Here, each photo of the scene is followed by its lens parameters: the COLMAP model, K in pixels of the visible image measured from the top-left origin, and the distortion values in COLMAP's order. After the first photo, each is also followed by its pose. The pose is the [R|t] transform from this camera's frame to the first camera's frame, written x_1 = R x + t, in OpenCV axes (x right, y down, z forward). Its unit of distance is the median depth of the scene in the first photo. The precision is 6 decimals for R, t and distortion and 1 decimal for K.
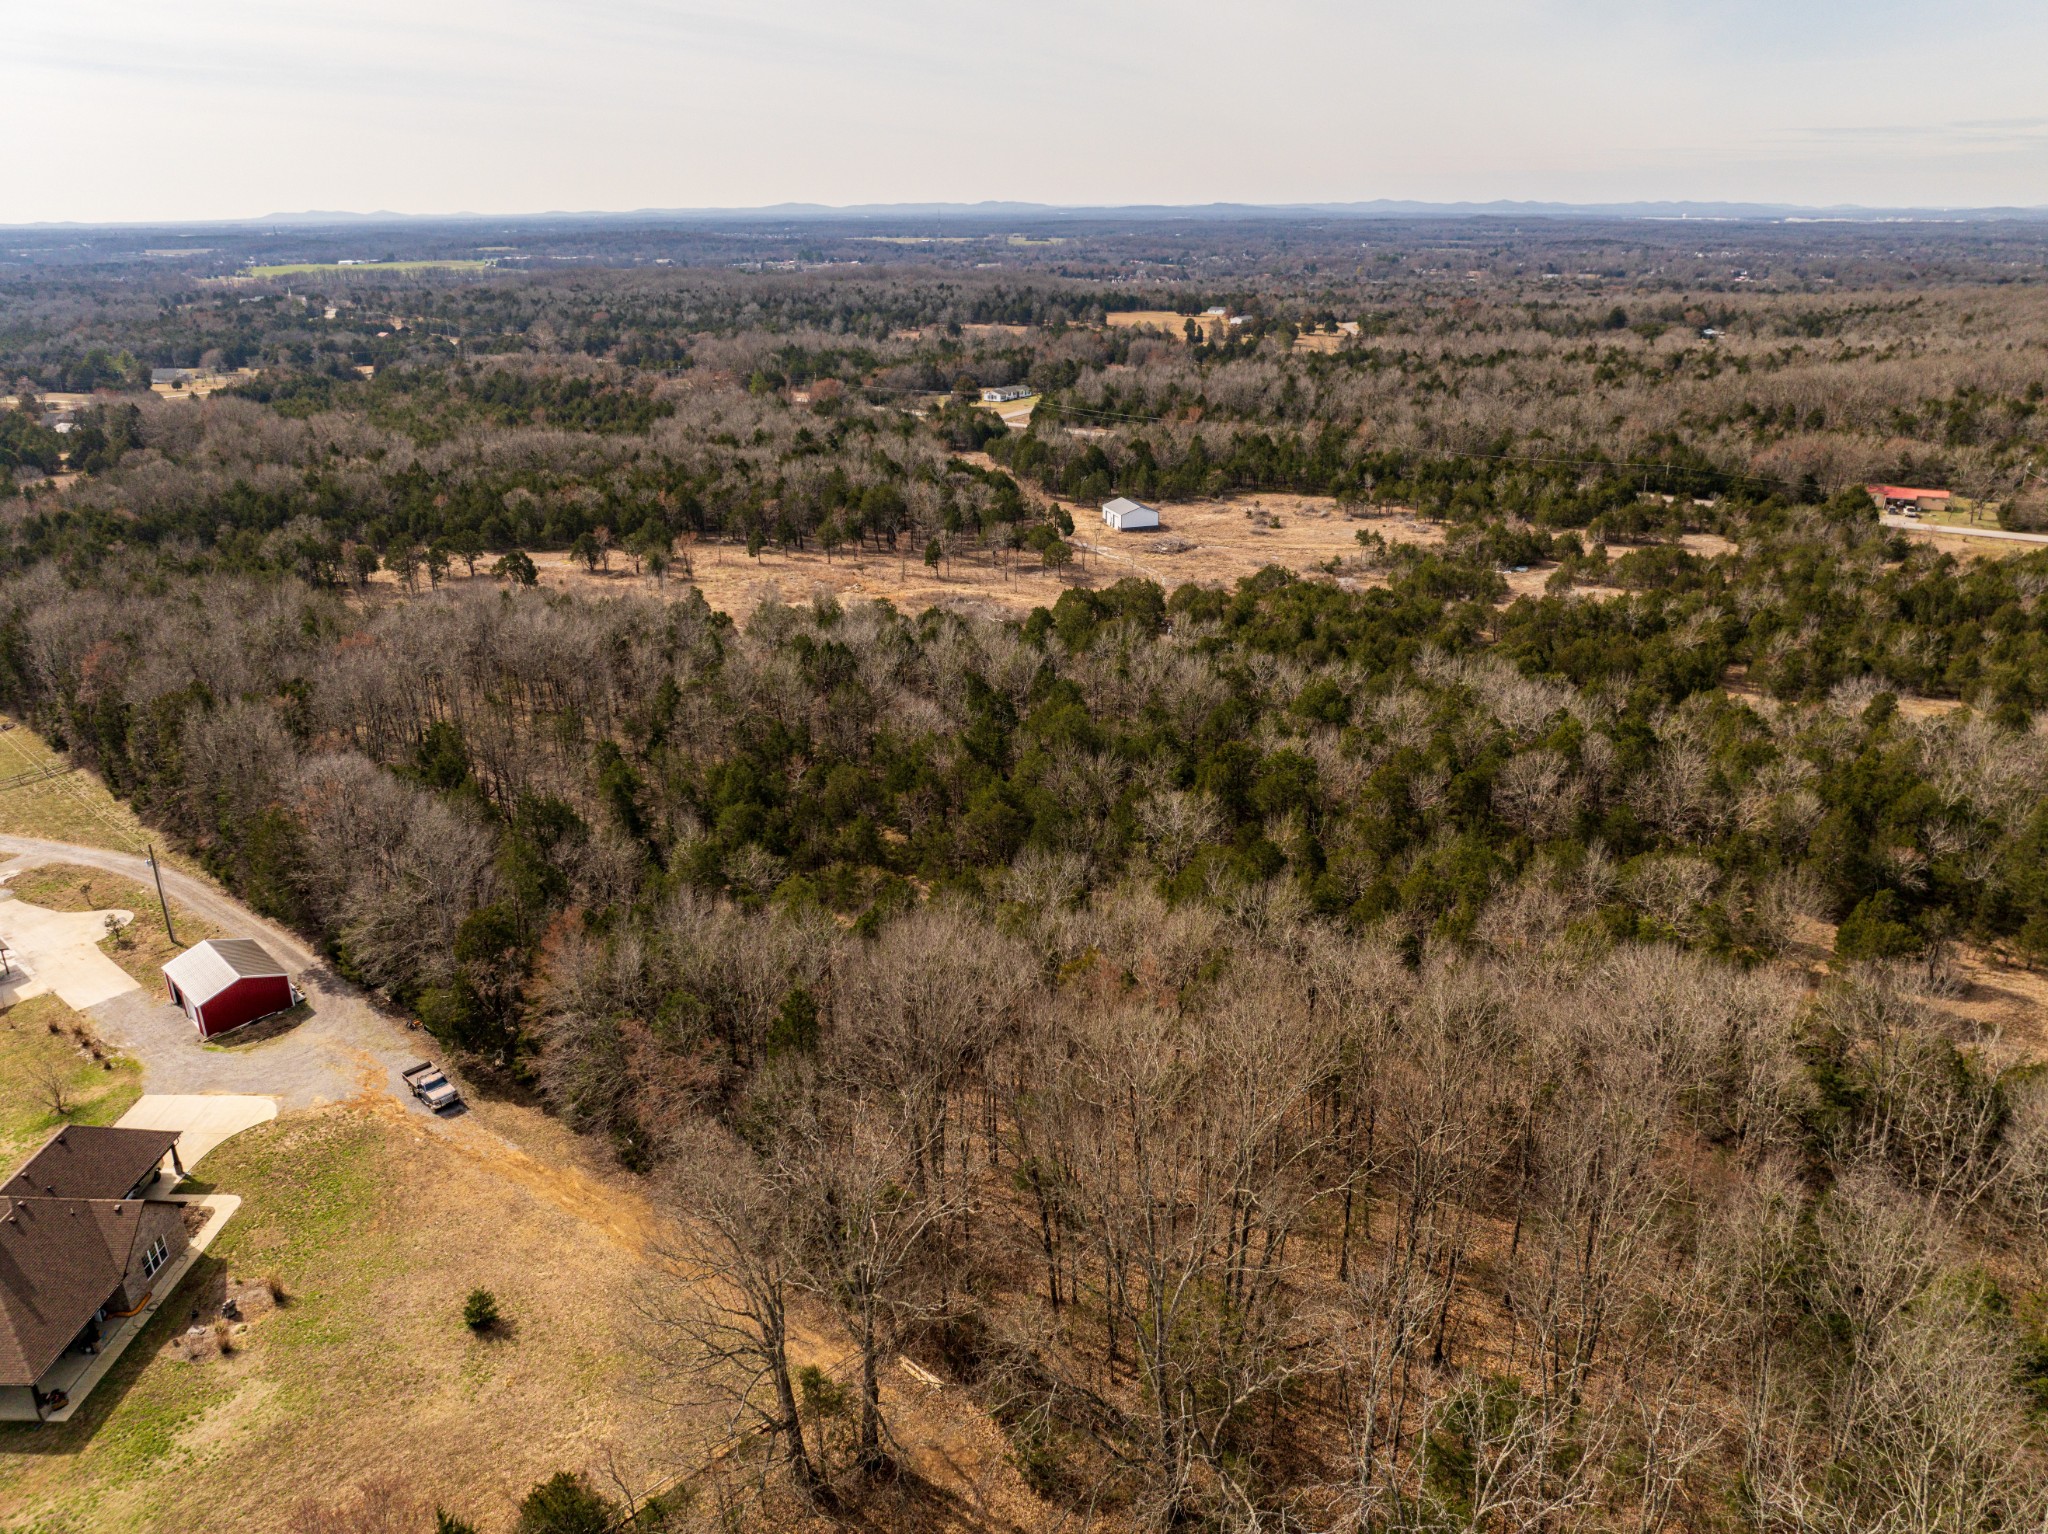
lens RADIAL K [[1435.3, 0, 1028.4], [0, 1435.3, 775.1], [0, 0, 1]] dist [-0.047896, 0.019333]
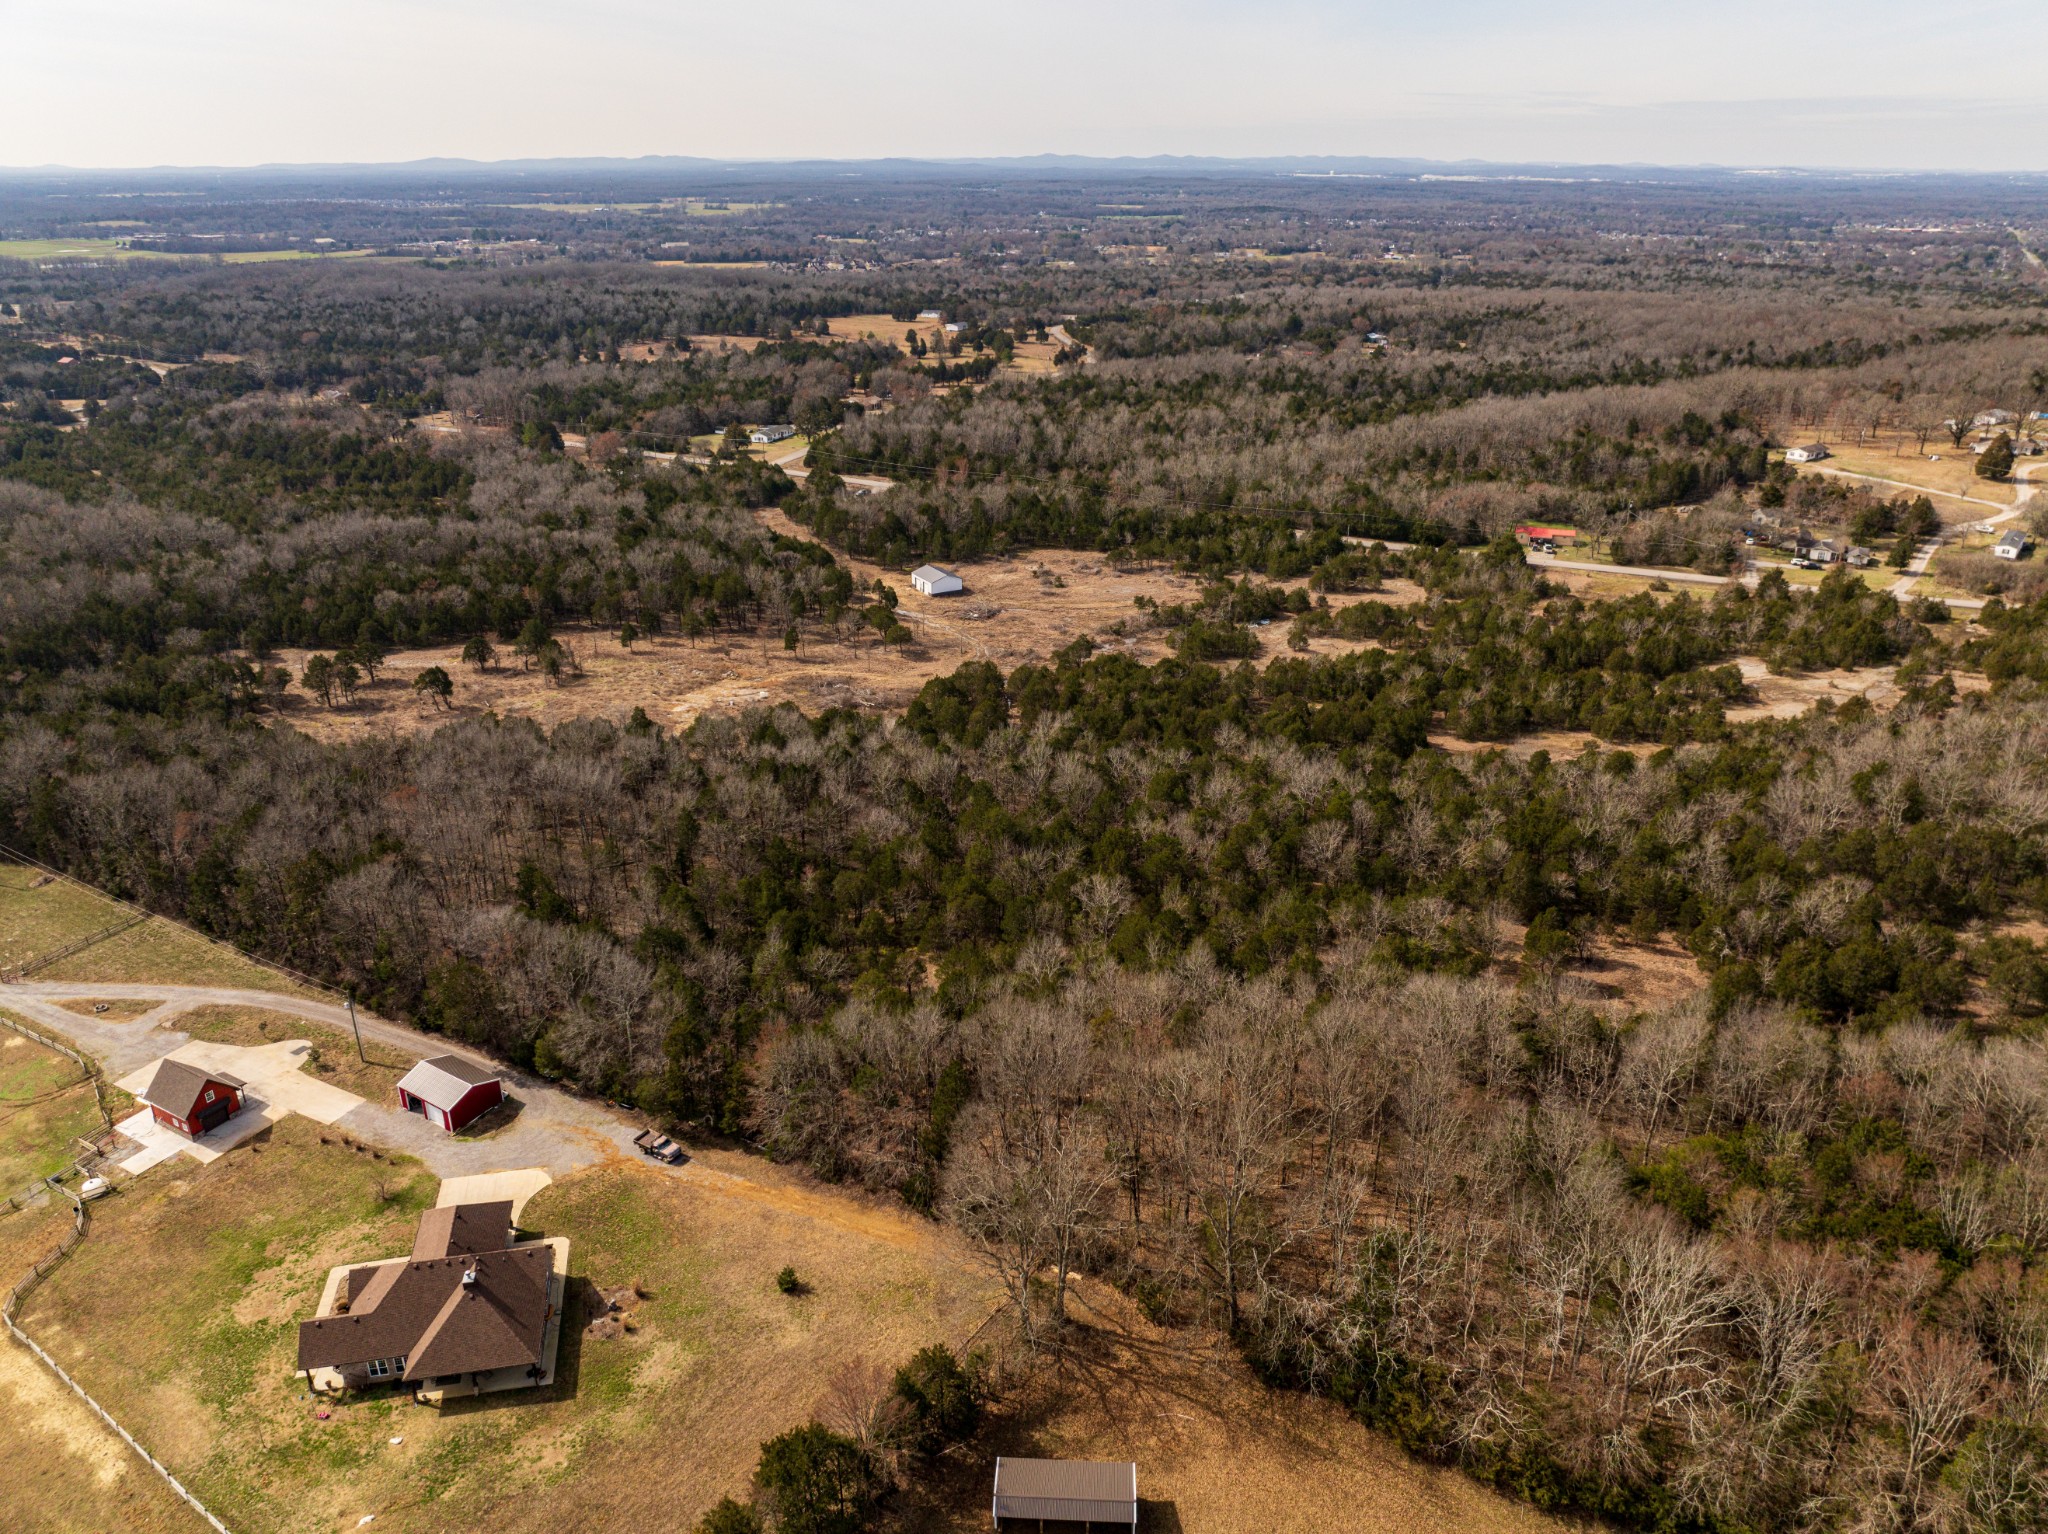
lens RADIAL K [[1435.3, 0, 1028.0], [0, 1435.3, 772.9], [0, 0, 1]] dist [-0.047896, 0.019333]
pose [[0.977182, -0.077824, 0.197632, -0.117413], [0.072480, 0.996785, 0.034145, -0.070988], [-0.199654, -0.019042, 0.979681, -0.192856]]
